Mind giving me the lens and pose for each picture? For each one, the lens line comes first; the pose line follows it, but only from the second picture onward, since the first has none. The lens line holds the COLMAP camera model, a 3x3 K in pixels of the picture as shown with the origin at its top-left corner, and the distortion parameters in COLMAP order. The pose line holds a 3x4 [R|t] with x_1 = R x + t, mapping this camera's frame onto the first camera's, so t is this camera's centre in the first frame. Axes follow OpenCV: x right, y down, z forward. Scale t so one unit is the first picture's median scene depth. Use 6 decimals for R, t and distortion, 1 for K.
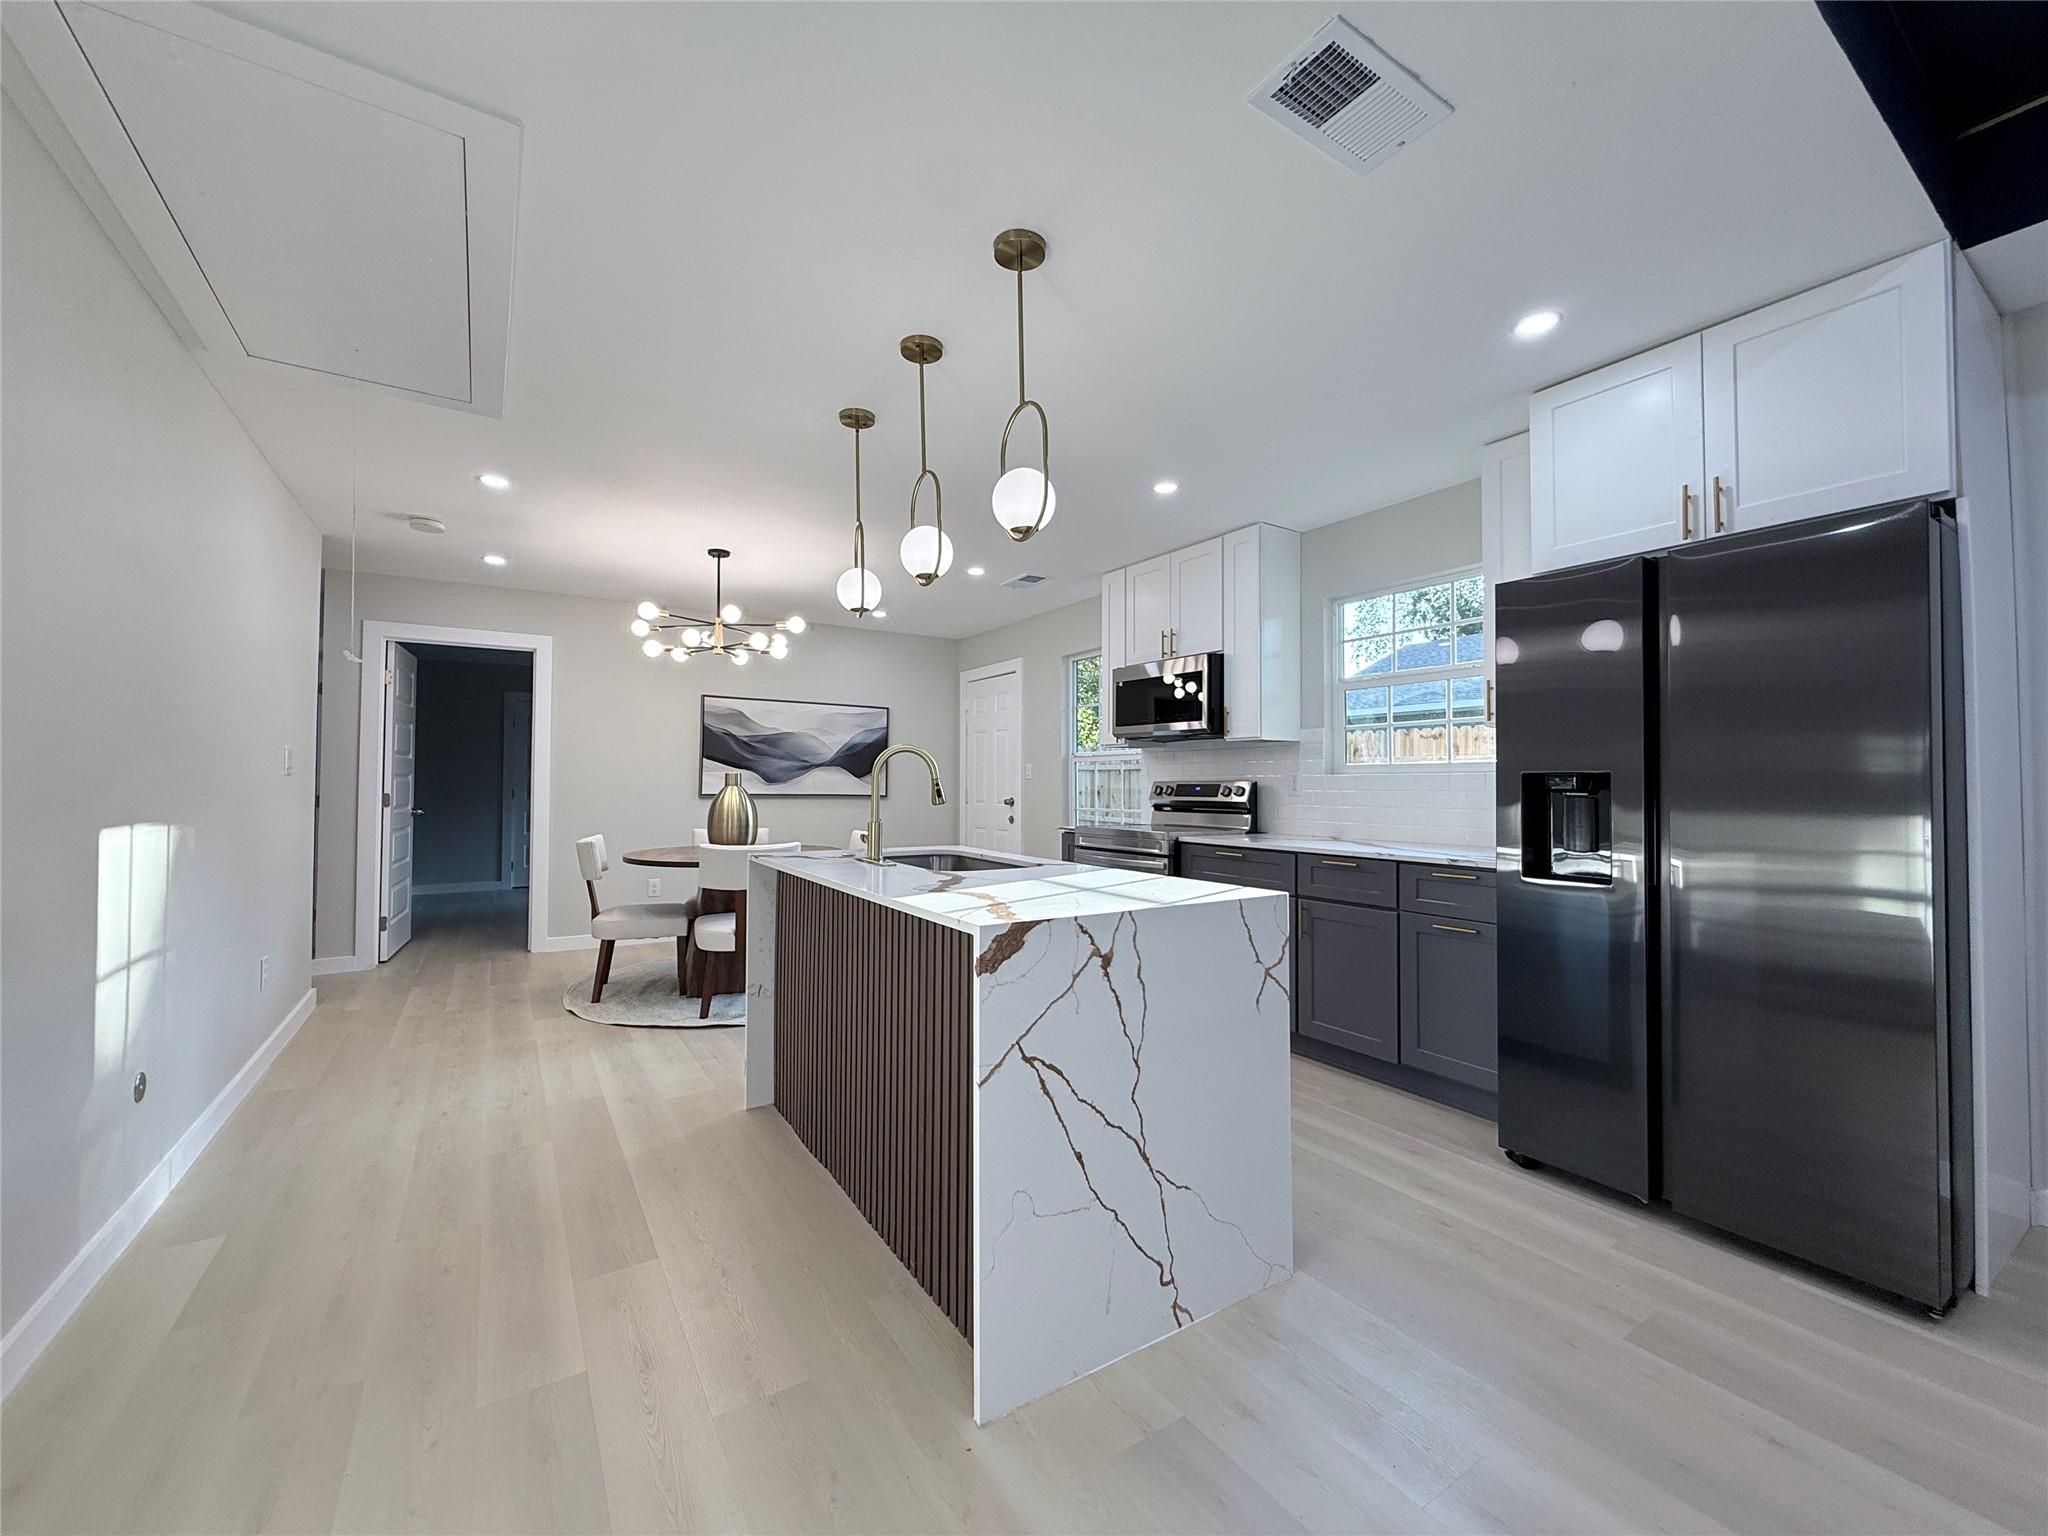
lens RADIAL K [[816.0, 0, 1019.8], [0, 816.0, 767.2], [0, 0, 1]] dist [0.000441, 0.000467]
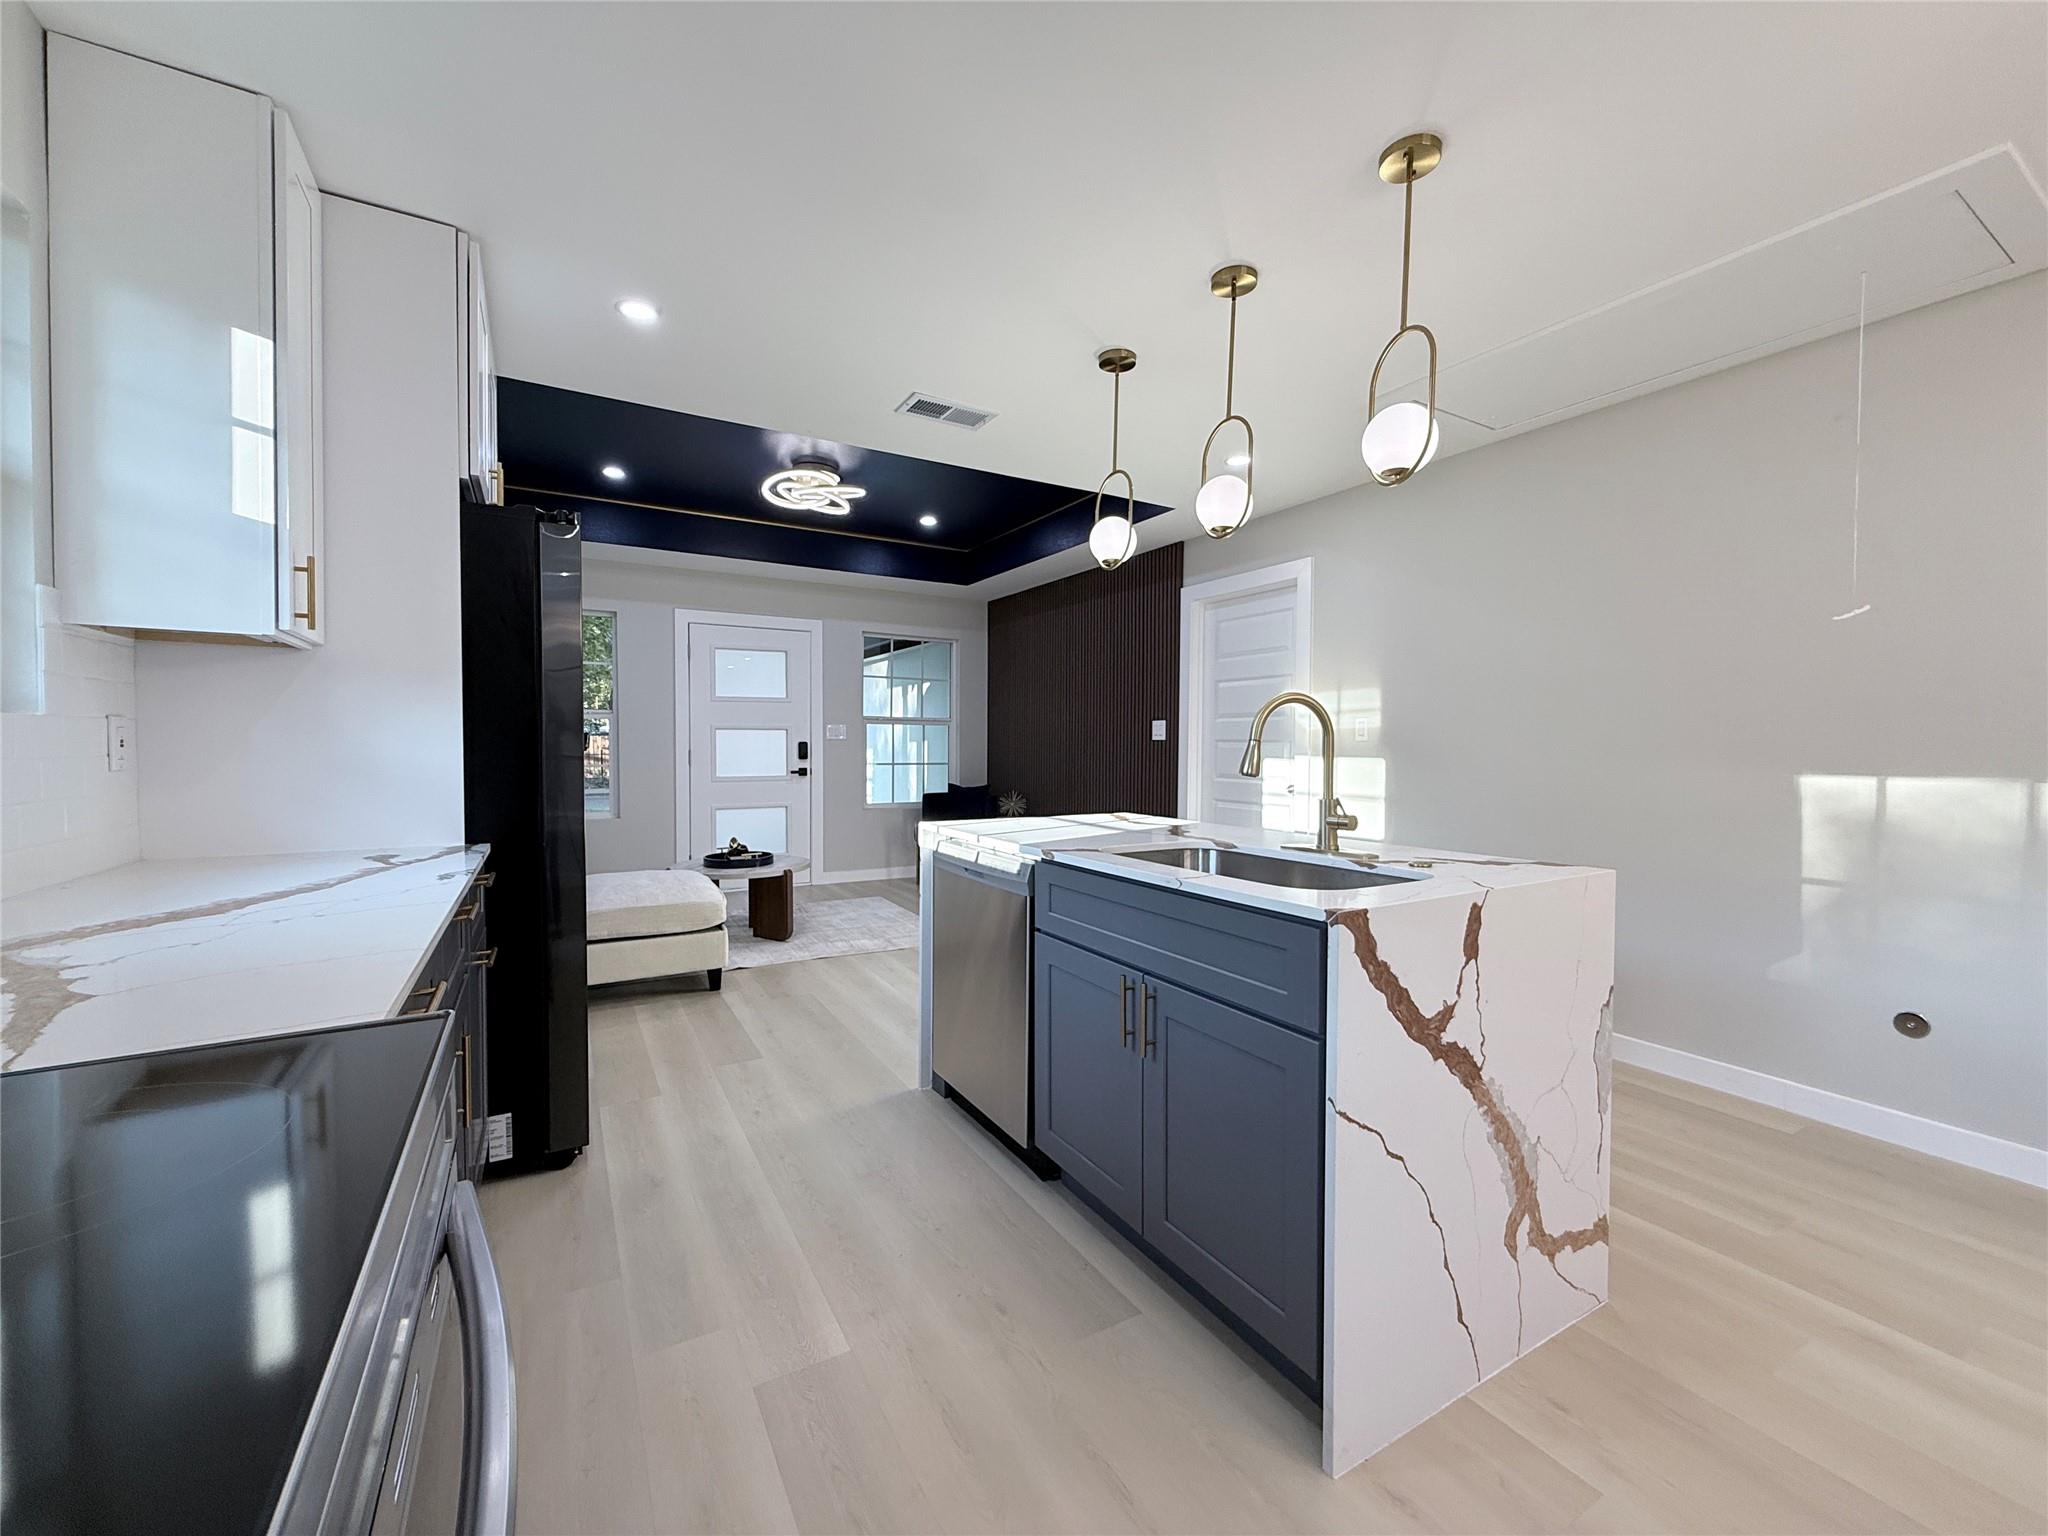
lens RADIAL K [[815.1, 0, 1019.8], [0, 815.1, 766.0], [0, 0, 1]] dist [0.000034, 0.000260]
pose [[-0.998795, -0.007491, 0.048512, 0.042617], [-0.007145, 0.999948, 0.007307, 0.021650], [-0.048564, 0.006952, -0.998796, 1.113637]]
